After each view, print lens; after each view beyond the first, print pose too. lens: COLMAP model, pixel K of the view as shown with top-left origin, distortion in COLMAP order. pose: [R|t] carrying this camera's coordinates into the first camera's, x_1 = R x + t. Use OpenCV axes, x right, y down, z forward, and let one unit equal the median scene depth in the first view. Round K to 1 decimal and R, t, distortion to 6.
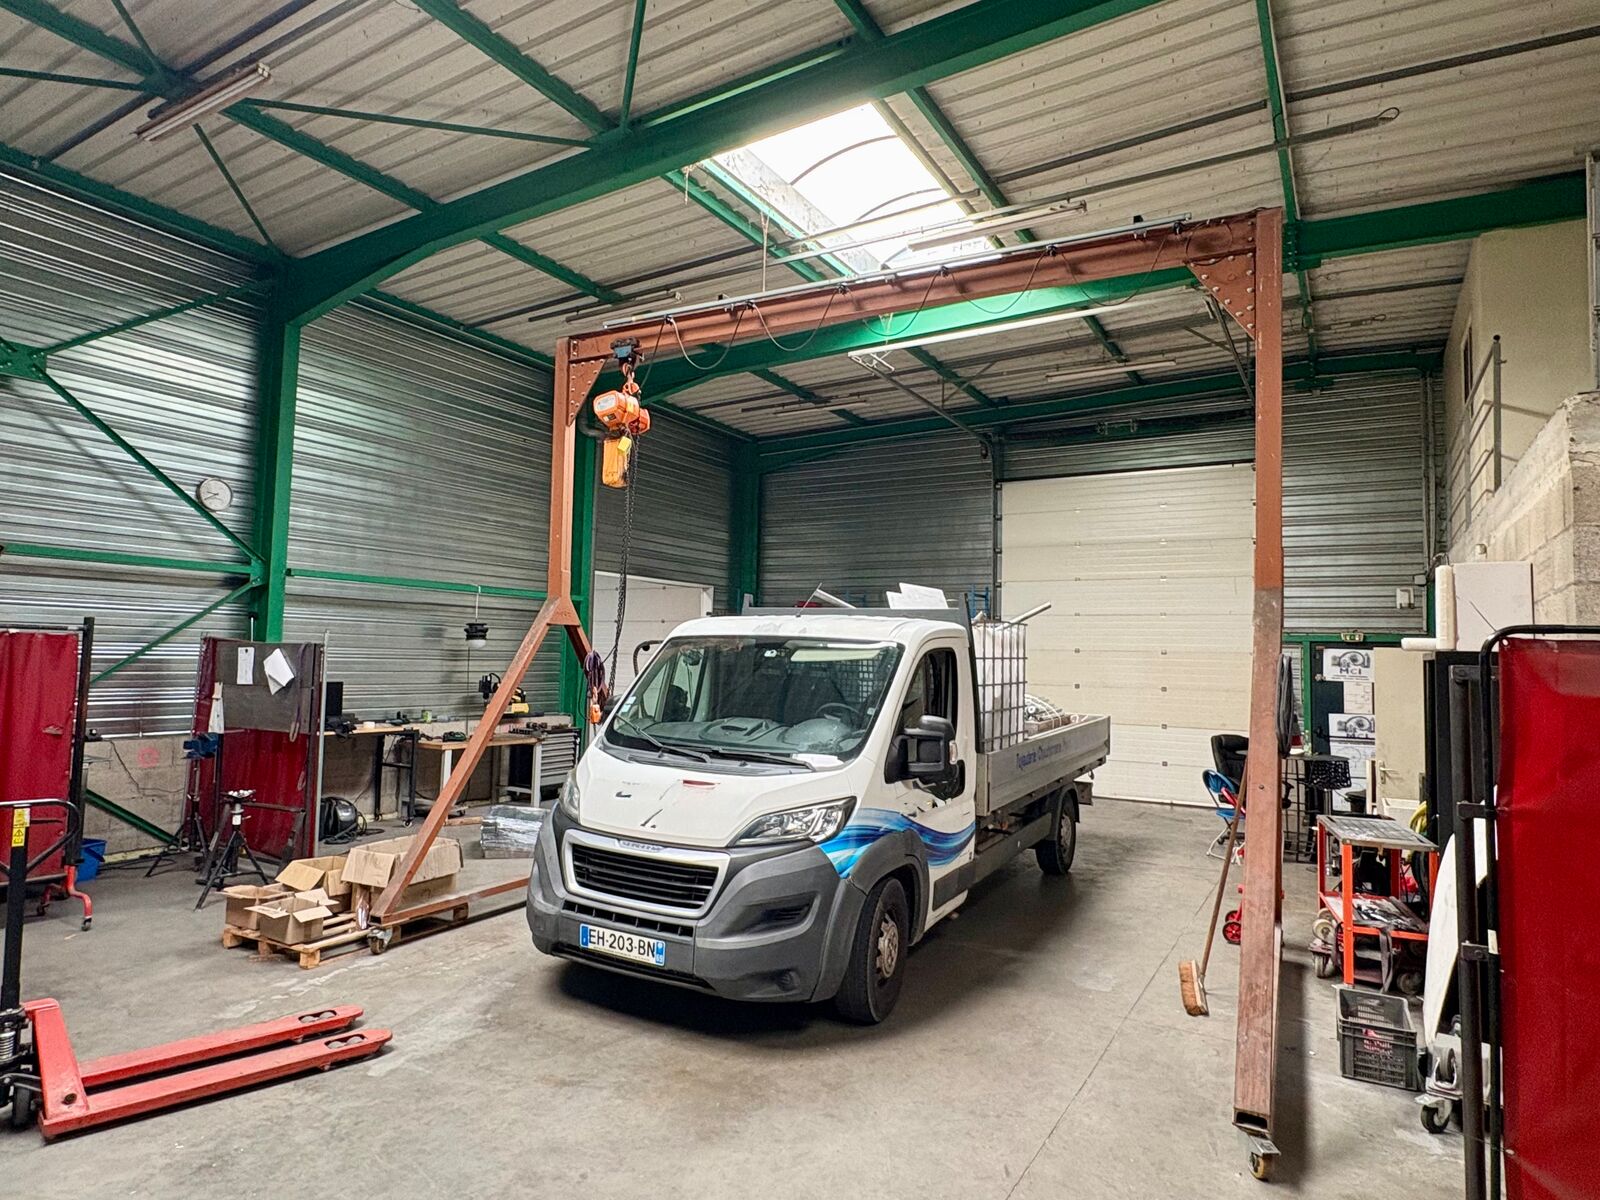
lens RADIAL K [[948.5, 0, 802.3], [0, 948.5, 593.3], [0, 0, 1]] dist [-0.006843, -0.001798]
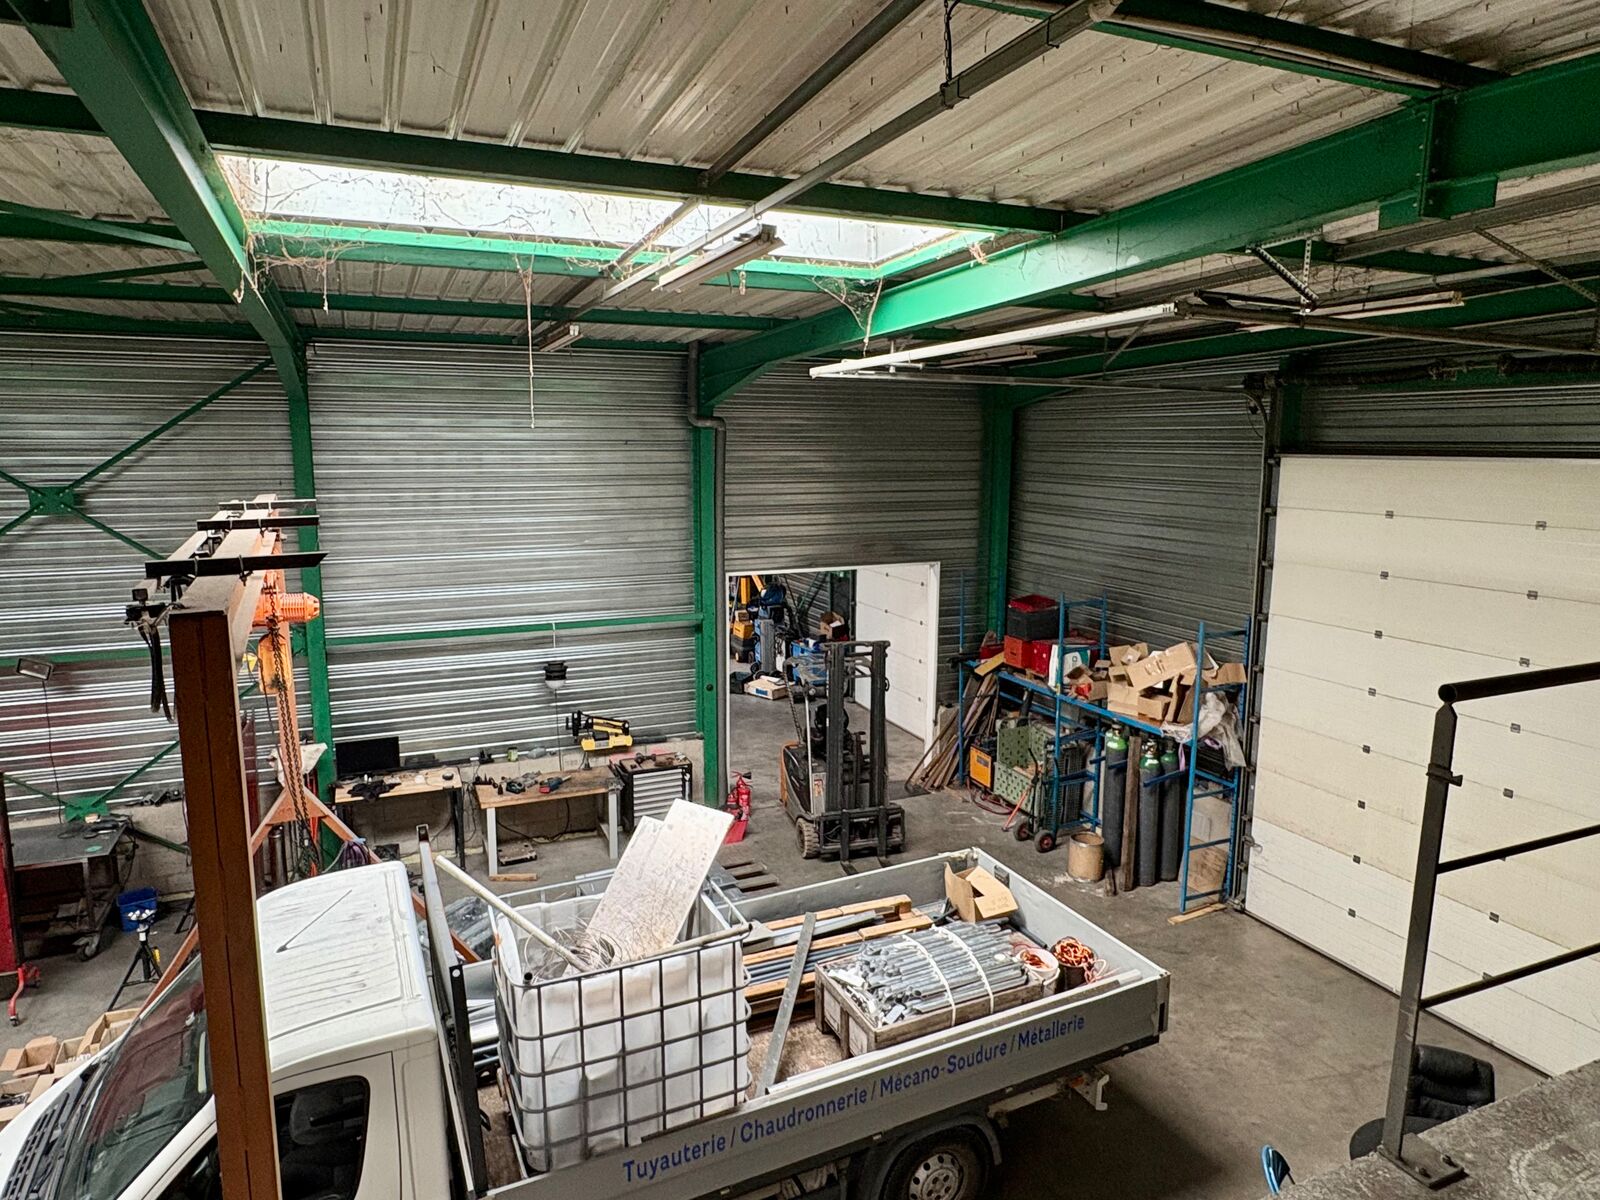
lens RADIAL K [[987.1, 0, 800.0], [0, 987.1, 600.0], [0, 0, 1]] dist [0.000616, 0.000286]
pose [[0.808572, 0.076538, -0.583398, 0.435142], [0.053669, 0.977777, 0.202661, -0.219425], [0.585944, -0.195176, 0.786496, 0.373944]]
